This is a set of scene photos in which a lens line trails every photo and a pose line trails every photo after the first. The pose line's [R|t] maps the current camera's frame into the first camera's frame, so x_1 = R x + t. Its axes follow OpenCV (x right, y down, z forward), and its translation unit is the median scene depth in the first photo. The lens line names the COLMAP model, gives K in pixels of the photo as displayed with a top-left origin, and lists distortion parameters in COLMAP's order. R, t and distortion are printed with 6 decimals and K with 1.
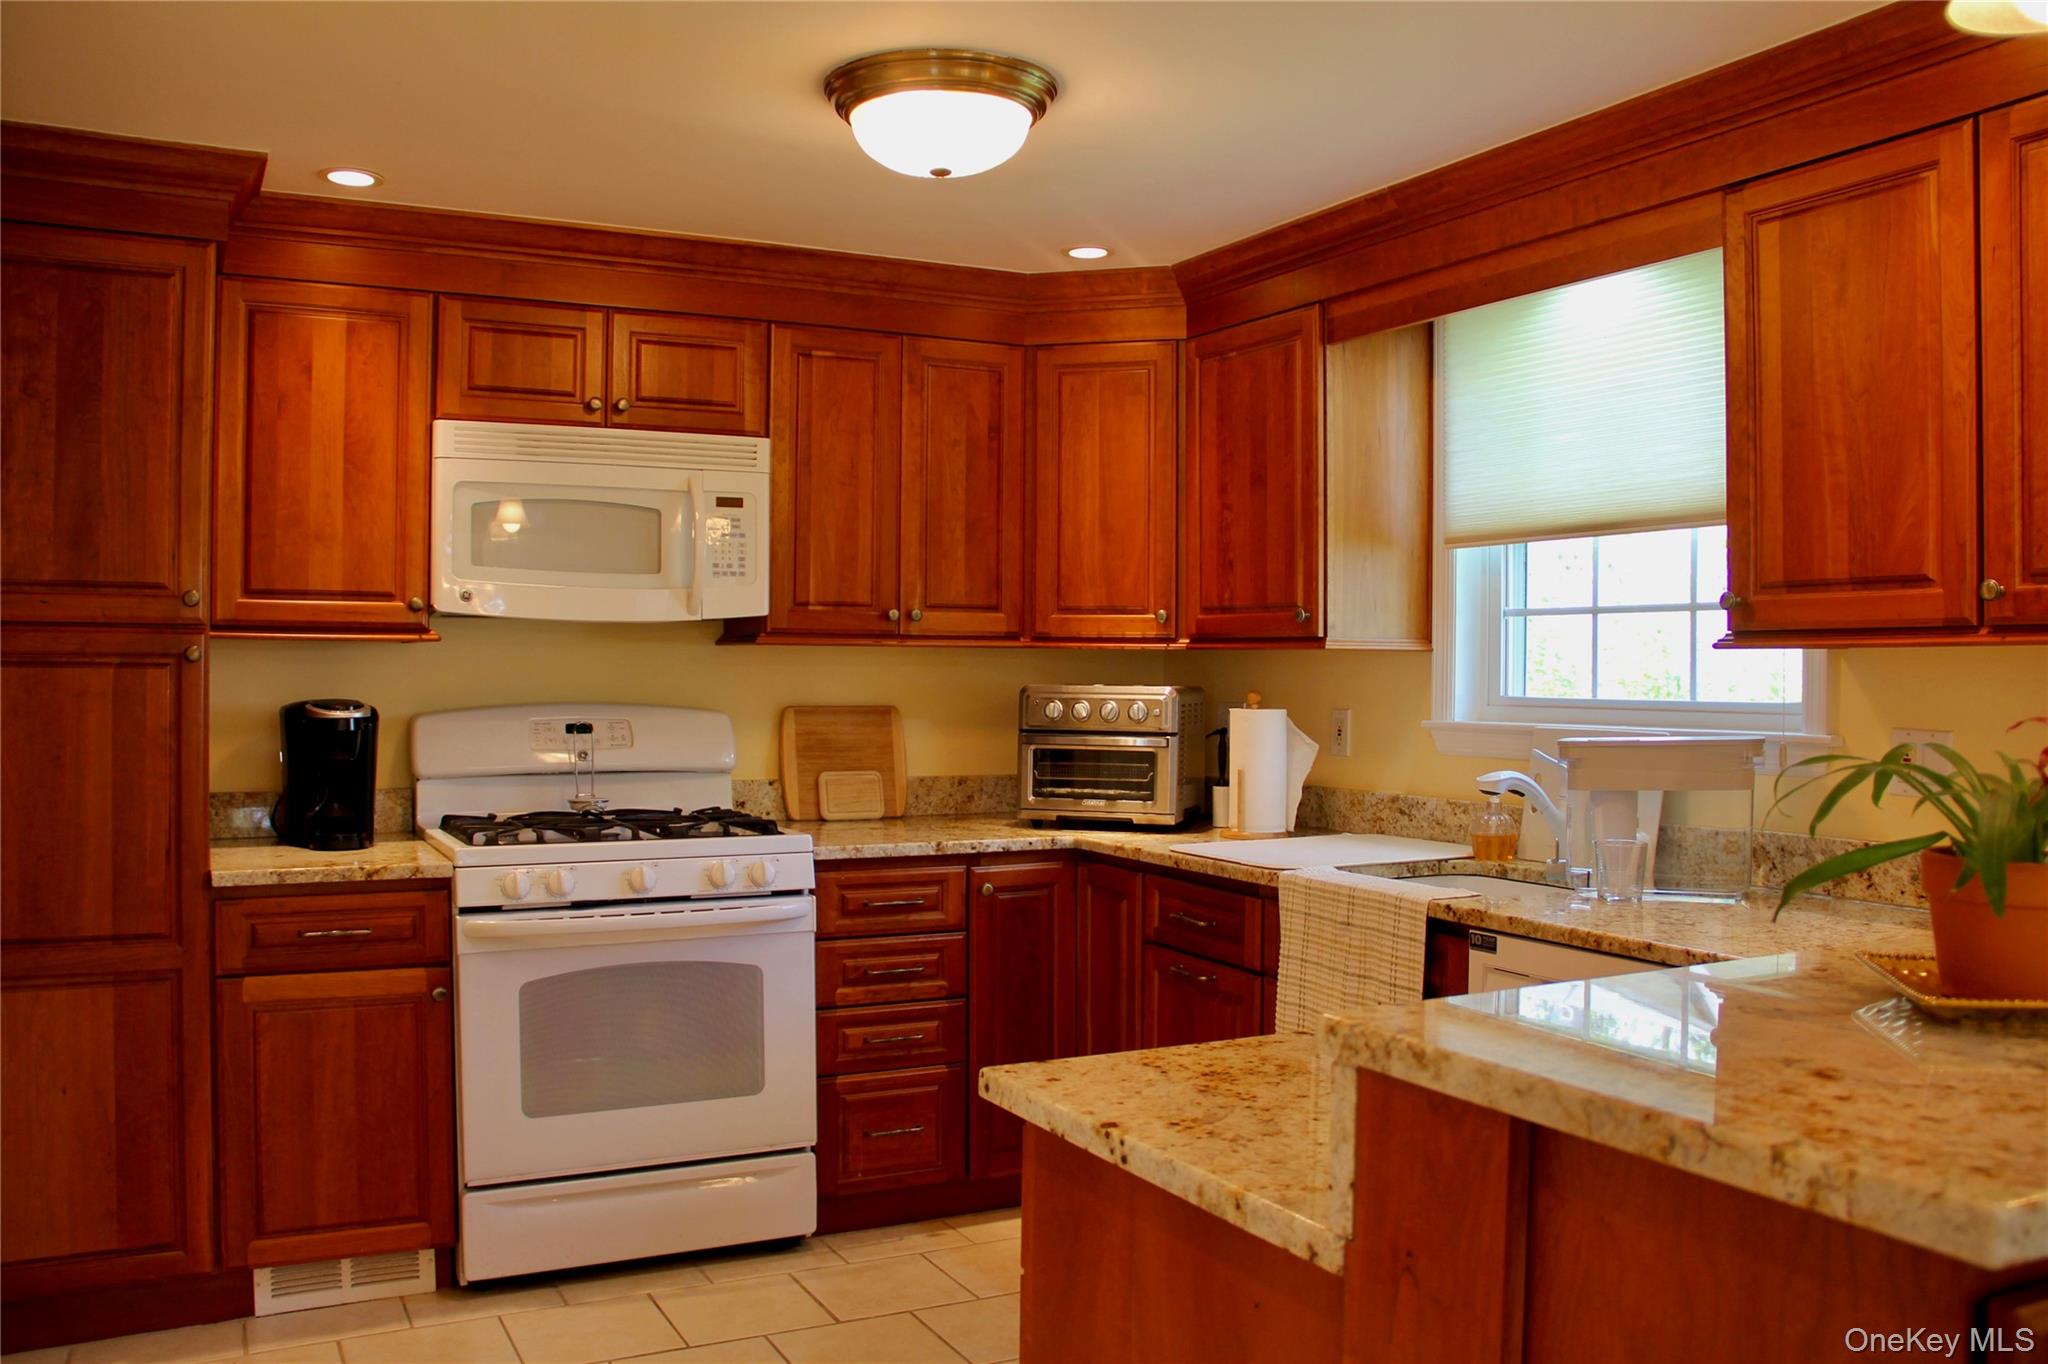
lens RADIAL K [[1741.3, 0, 995.1], [0, 1741.3, 670.6], [0, 0, 1]] dist [-0.120983, 0.050433]
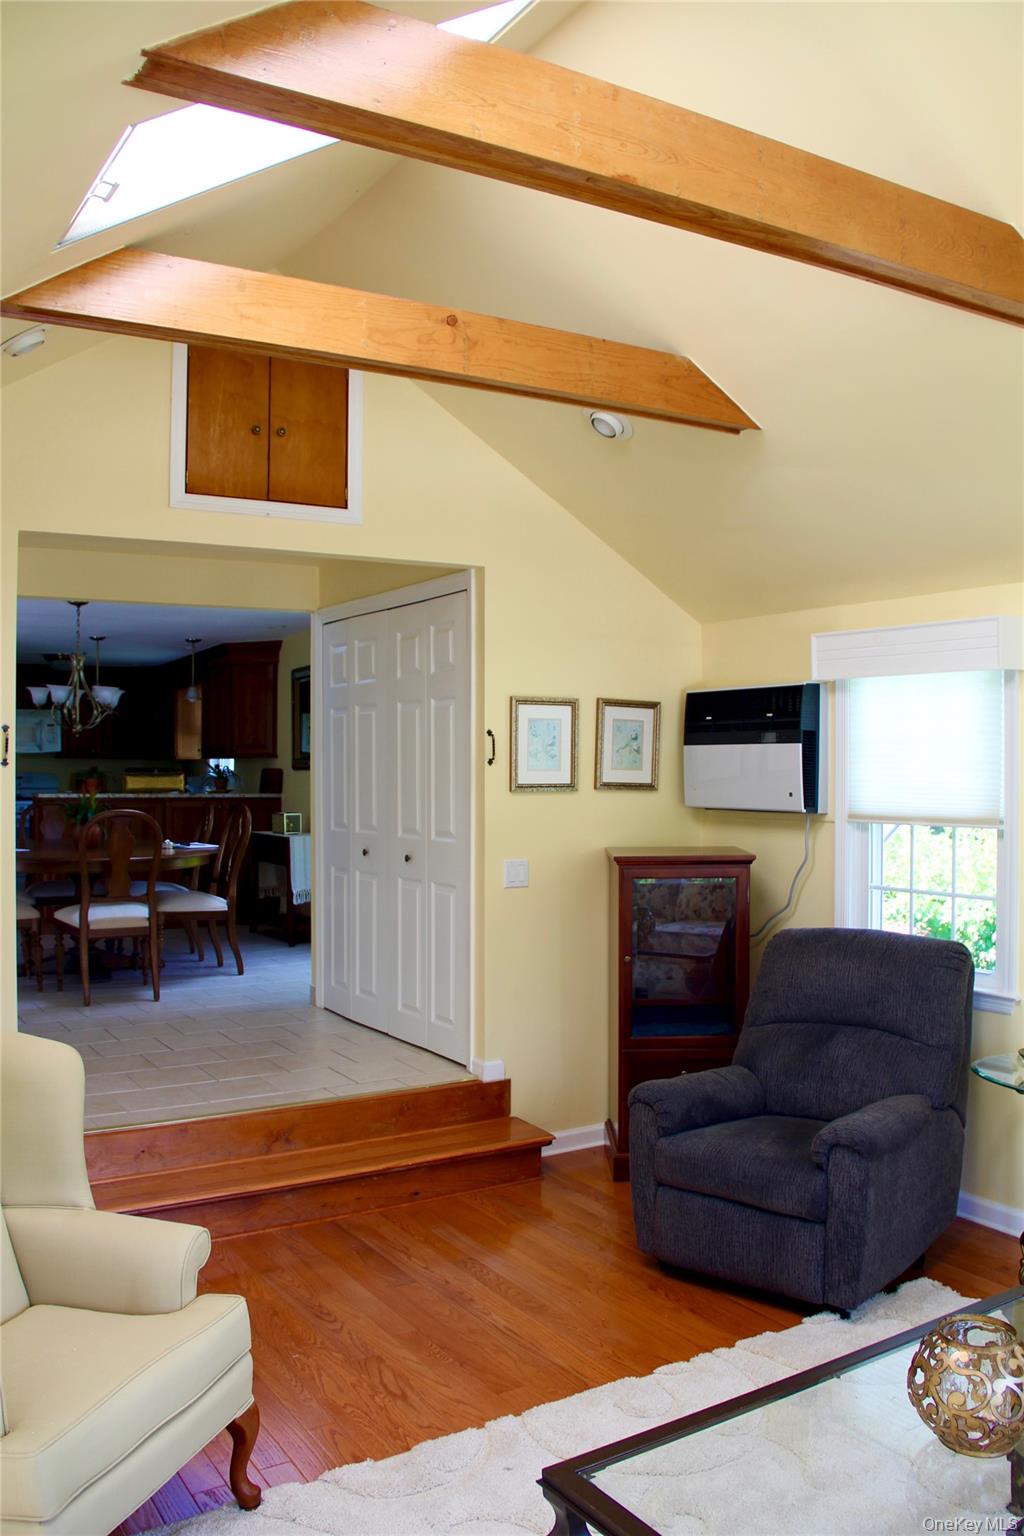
lens RADIAL K [[1306.0, 0, 475.6], [0, 1306.0, 774.8], [0, 0, 1]] dist [-0.120983, 0.050433]
pose [[0.999840, -0.002290, -0.017745, 1.061137], [0.002337, 0.999994, 0.002671, 0.021719], [0.017739, -0.002712, 0.999839, -2.411272]]
